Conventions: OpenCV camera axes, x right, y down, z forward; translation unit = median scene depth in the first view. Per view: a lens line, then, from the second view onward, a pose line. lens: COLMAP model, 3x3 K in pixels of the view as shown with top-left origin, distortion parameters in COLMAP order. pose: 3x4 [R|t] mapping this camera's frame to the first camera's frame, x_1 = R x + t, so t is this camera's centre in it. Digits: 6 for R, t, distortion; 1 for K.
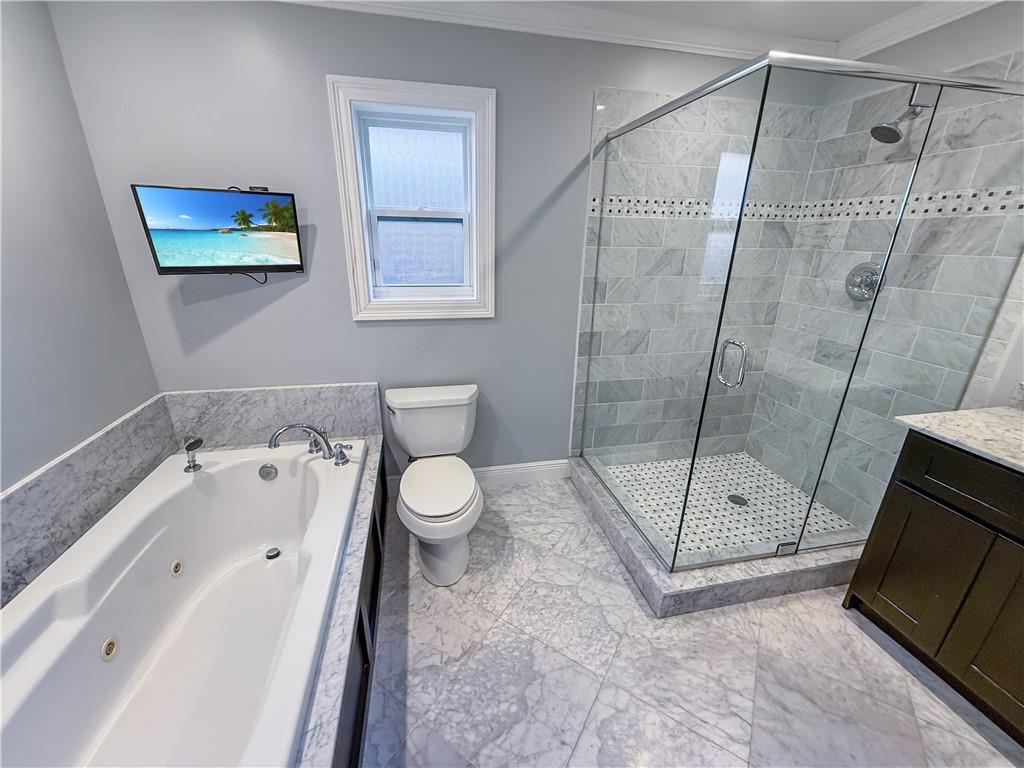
lens RADIAL K [[411.7, 0, 508.2], [0, 411.7, 384.6], [0, 0, 1]] dist [-0.001088, 0.000108]
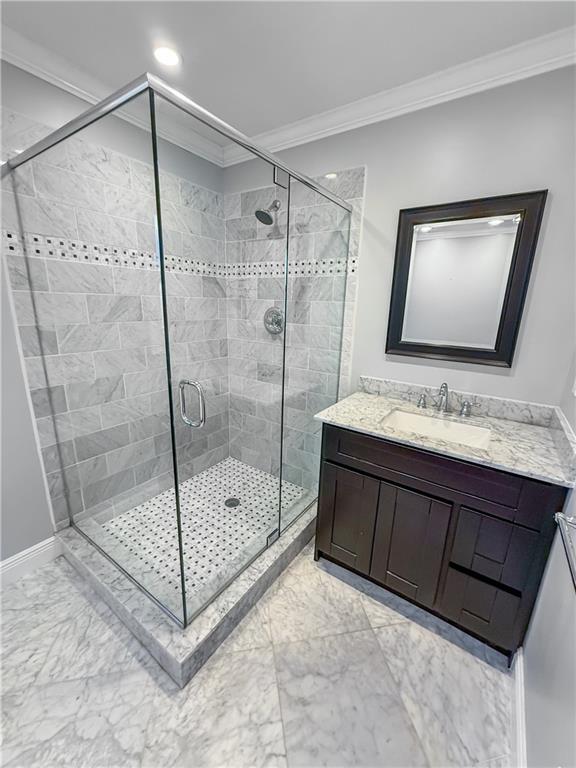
lens RADIAL K [[308.8, 0, 288.0], [0, 308.8, 384.0], [0, 0, 1]] dist [-0.001088, 0.000108]
pose [[0.730519, -0.167590, 0.662009, 0.154319], [0.212669, 0.977042, 0.012665, -0.038666], [-0.648933, 0.131537, 0.749389, 0.193968]]
